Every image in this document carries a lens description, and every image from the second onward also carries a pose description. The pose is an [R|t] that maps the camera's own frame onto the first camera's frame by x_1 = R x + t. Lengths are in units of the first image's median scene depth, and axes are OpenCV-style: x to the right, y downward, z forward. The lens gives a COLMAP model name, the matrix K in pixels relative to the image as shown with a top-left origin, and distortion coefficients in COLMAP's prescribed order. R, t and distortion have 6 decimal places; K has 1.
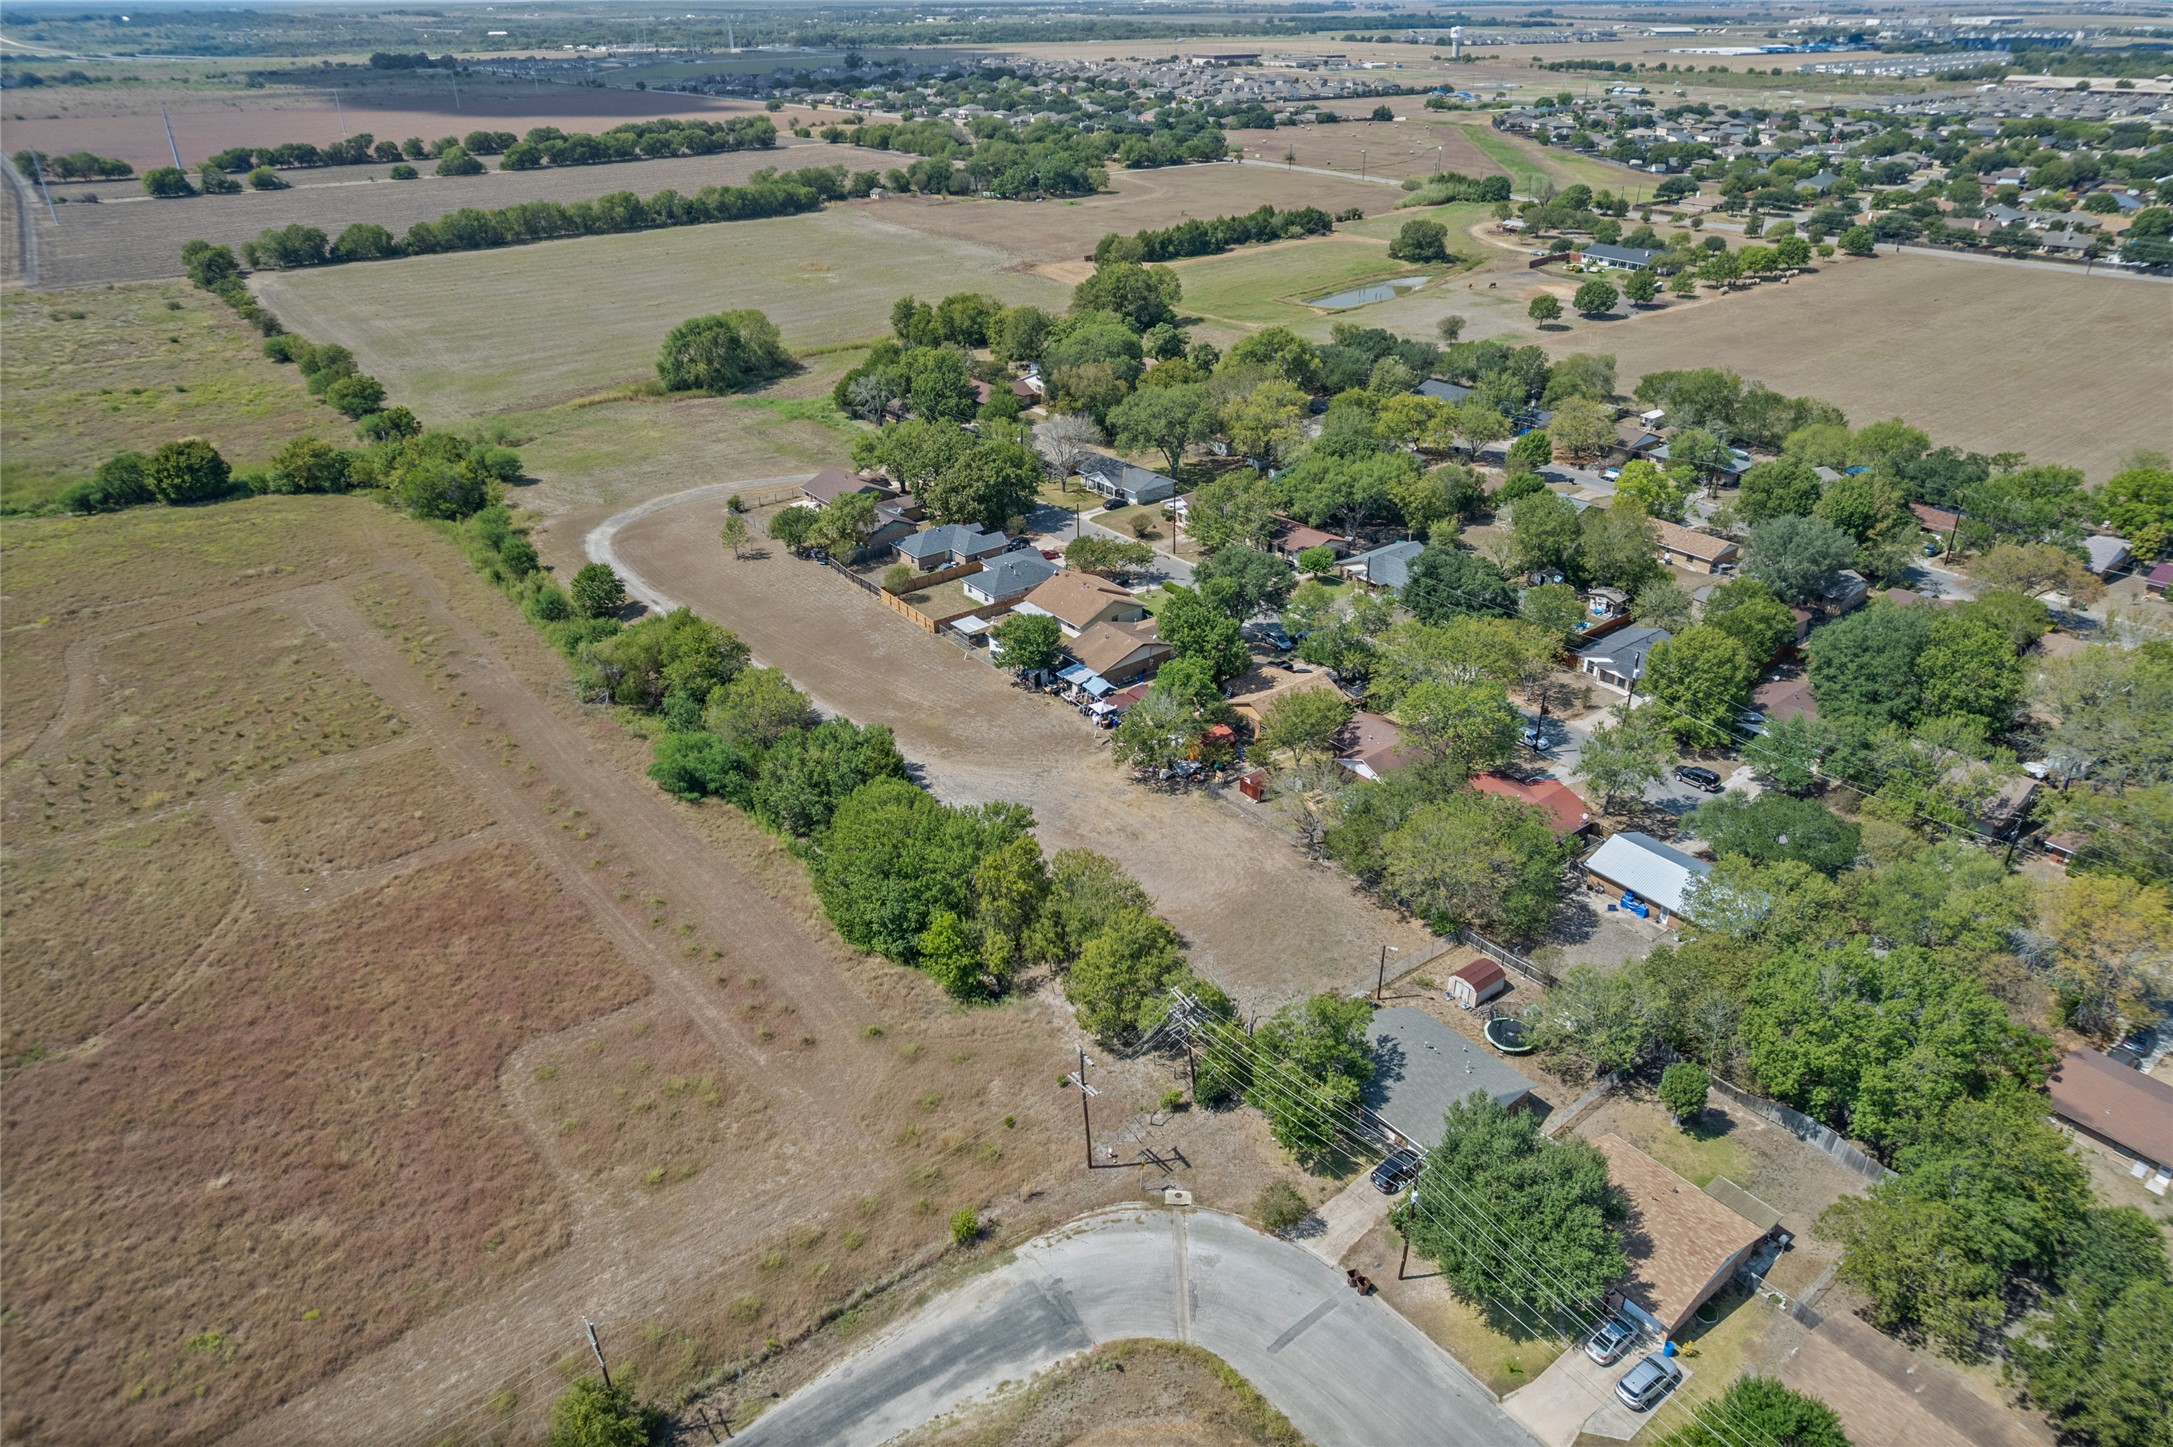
lens RADIAL K [[1410.3, 0, 1086.5], [0, 1410.3, 723.5], [0, 0, 1]] dist [-0.064981, 0.061820]
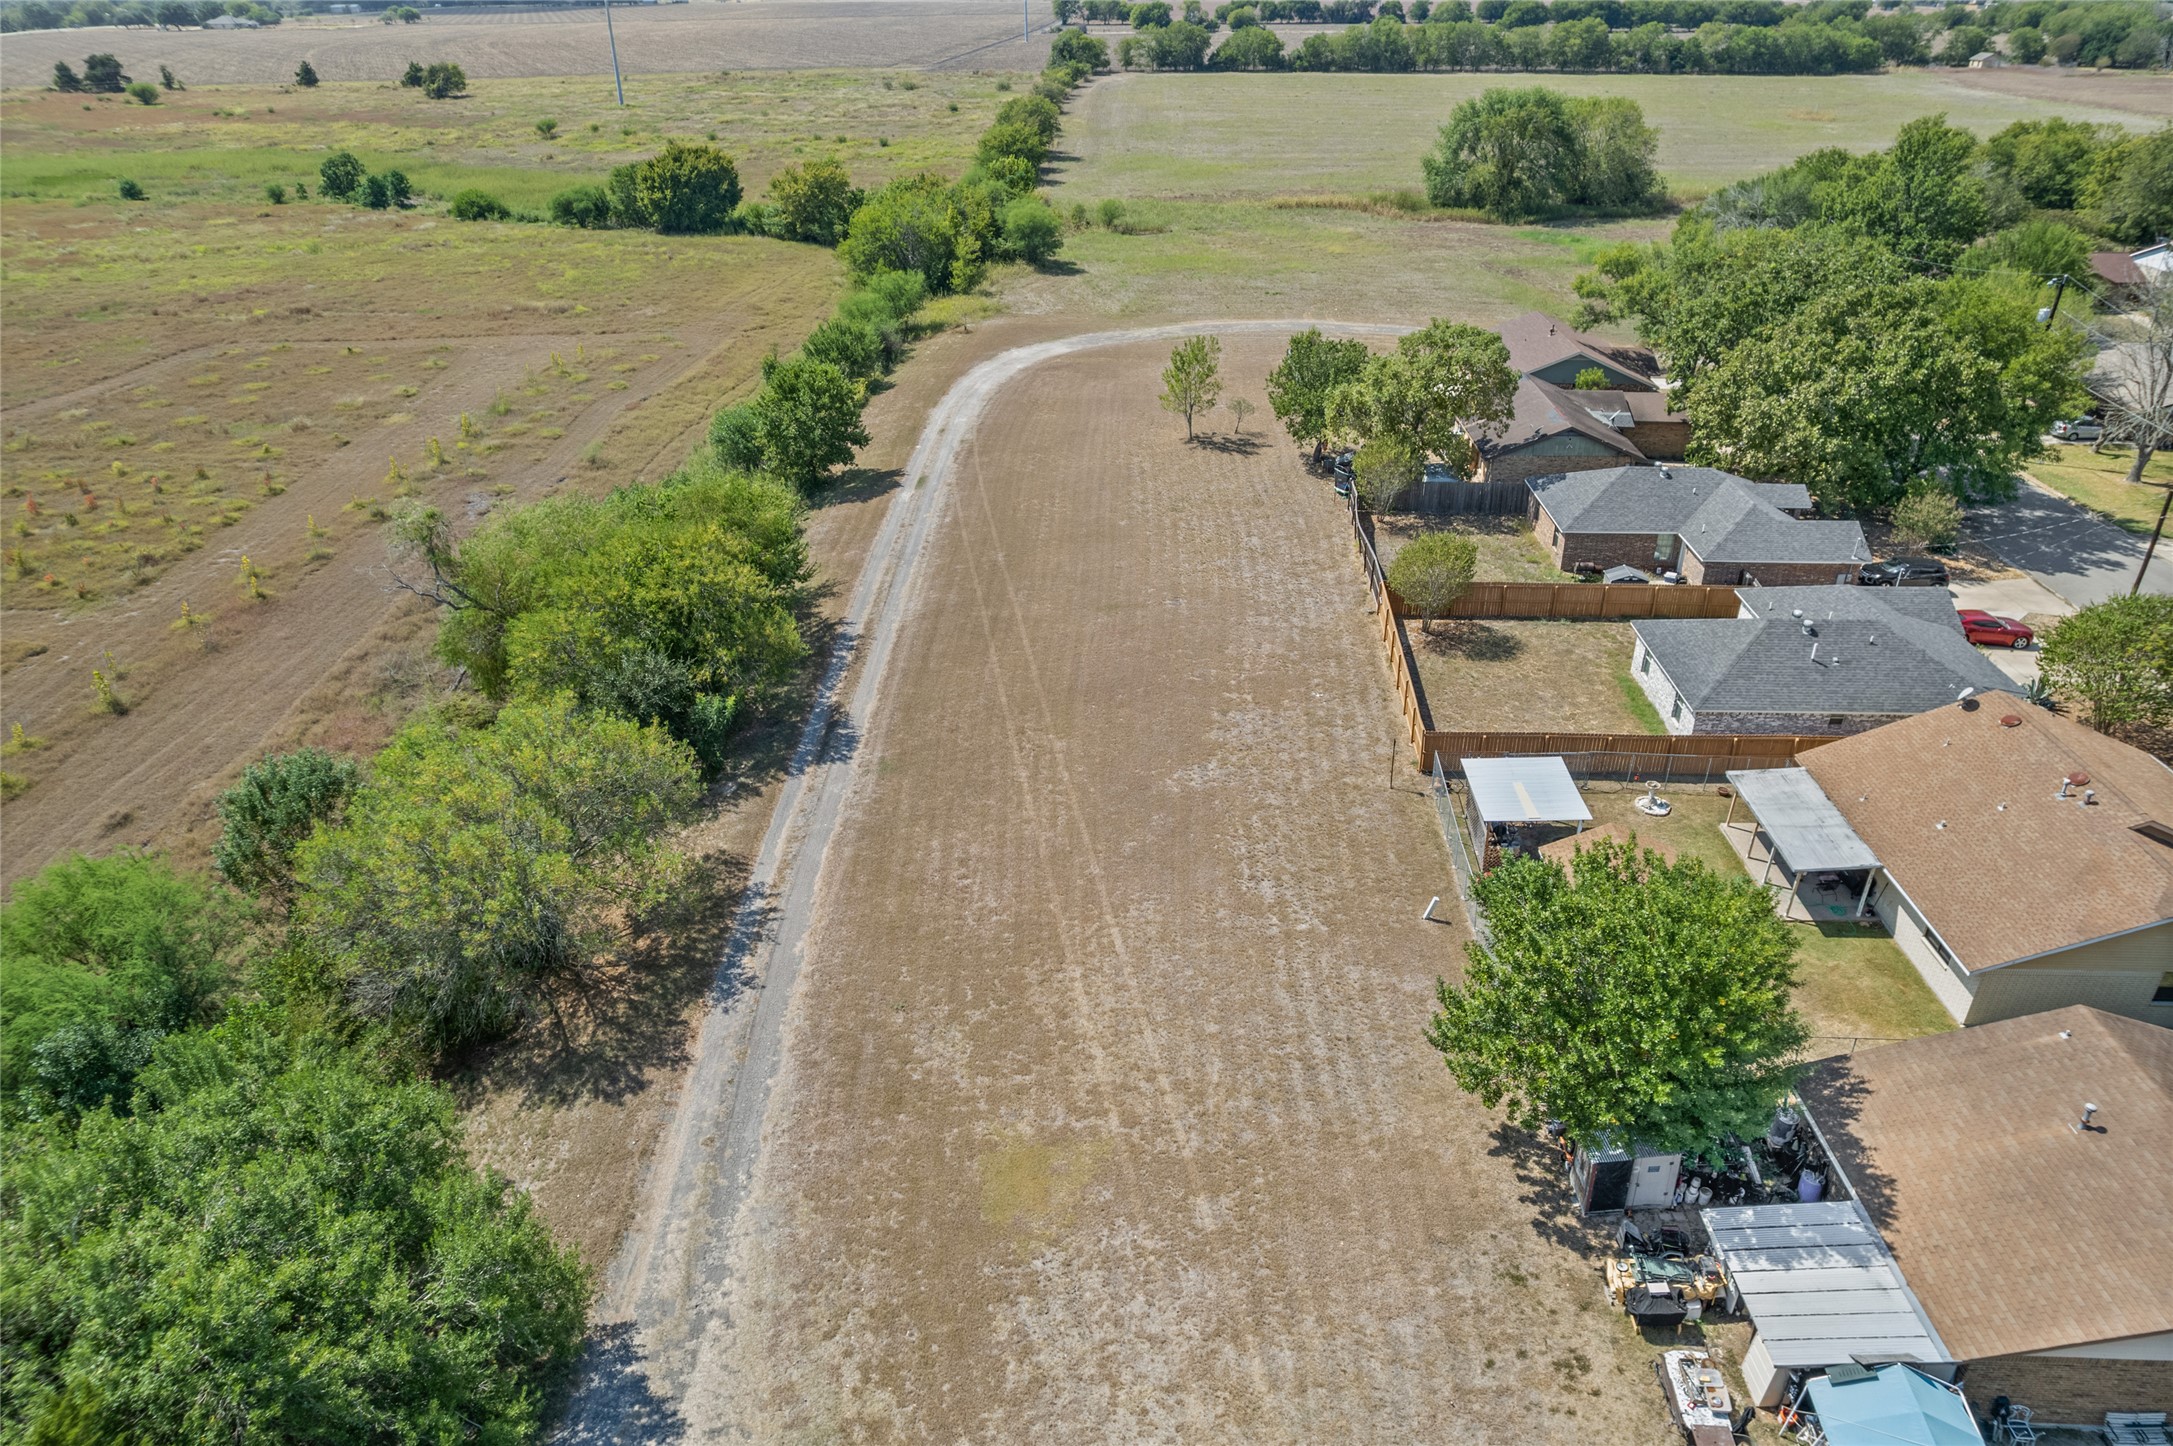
lens RADIAL K [[1401.7, 0, 1086.5], [0, 1401.7, 723.0], [0, 0, 1]] dist [-0.049175, 0.033473]
pose [[0.759083, 0.310768, -0.572029, 0.001016], [-0.298585, 0.947026, 0.118271, -0.057670], [0.578481, 0.081022, 0.811662, 0.480237]]
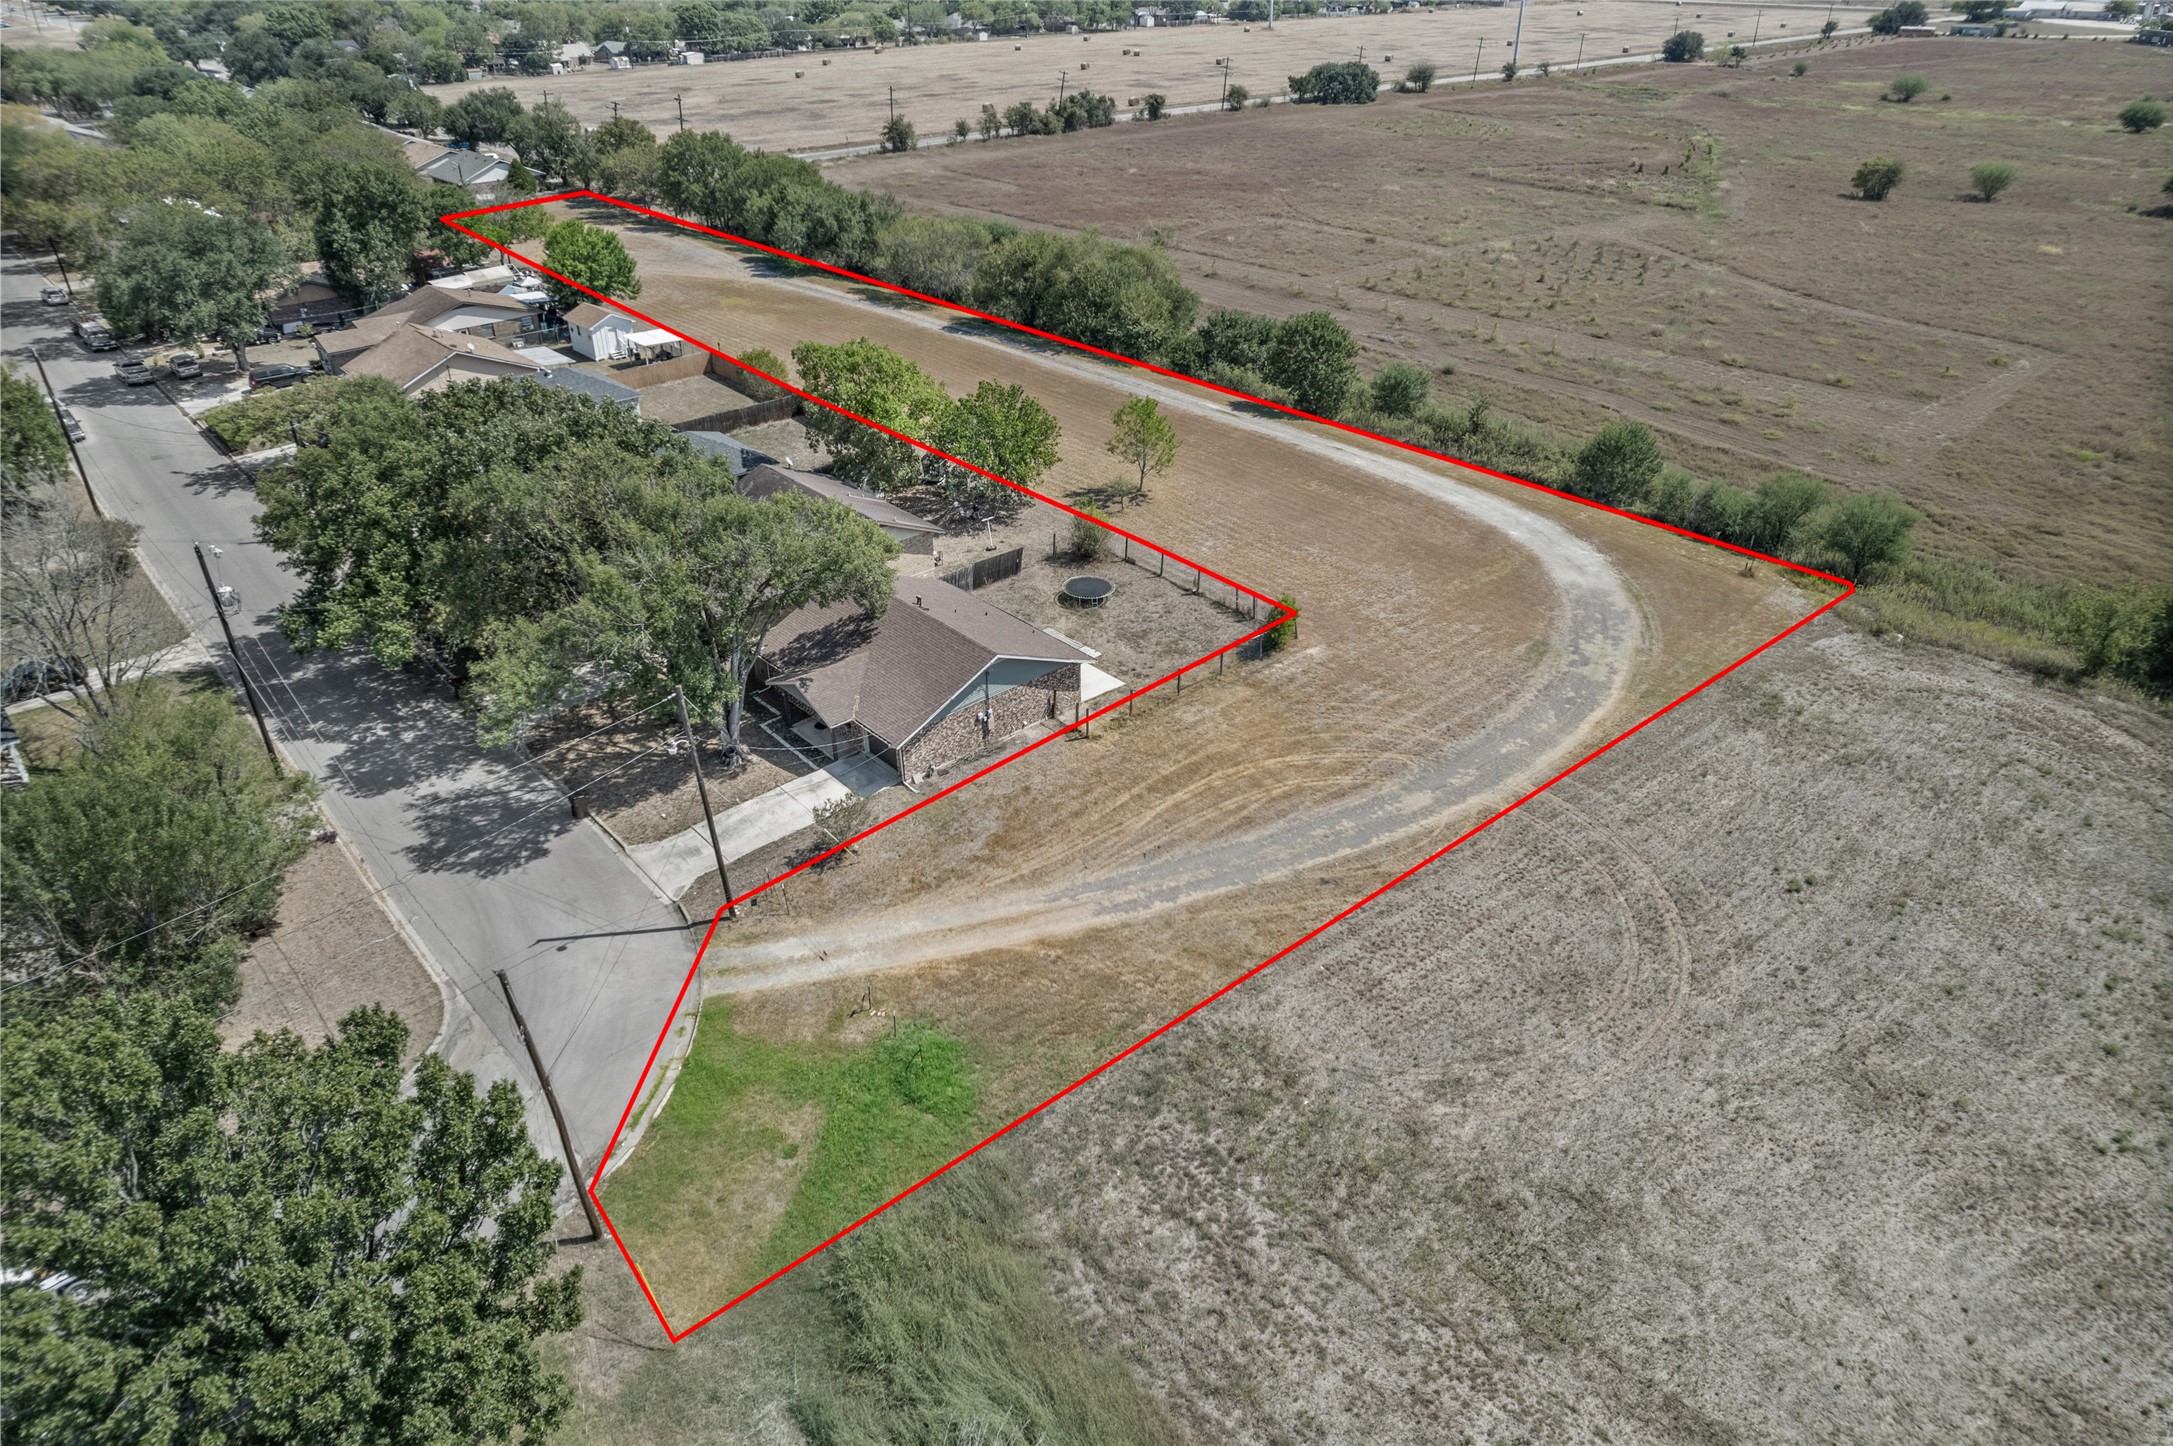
lens RADIAL K [[1401.7, 0, 1086.5], [0, 1401.7, 723.0], [0, 0, 1]] dist [-0.049175, 0.033473]
pose [[-0.998301, 0.039190, -0.043119, -0.158545], [-0.016102, 0.525651, 0.850548, -0.336086], [0.055998, 0.849797, -0.524127, 0.967674]]
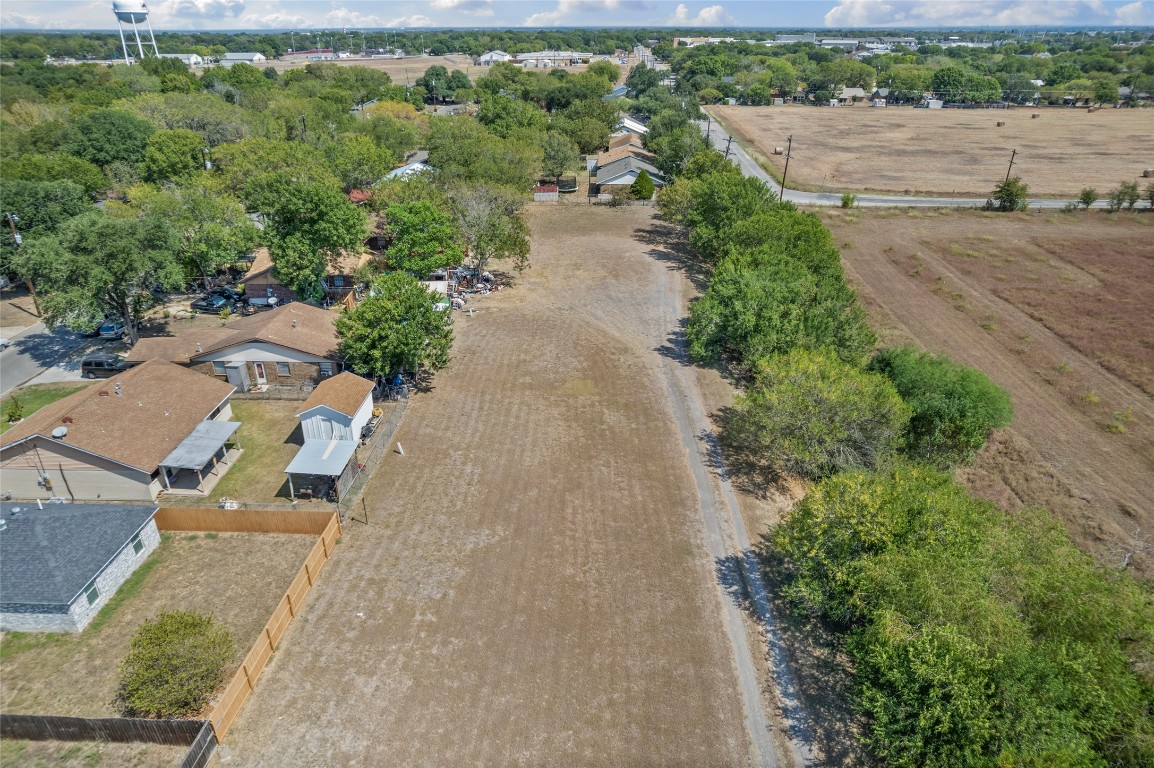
lens RADIAL K [[748.9, 0, 577.0], [0, 748.9, 384.0], [0, 0, 1]] dist [-0.064981, 0.061820]
pose [[-0.755305, -0.280963, 0.592093, -0.193984], [0.313202, 0.638853, 0.702689, -0.158155], [-0.575690, 0.716189, -0.394530, 0.672034]]
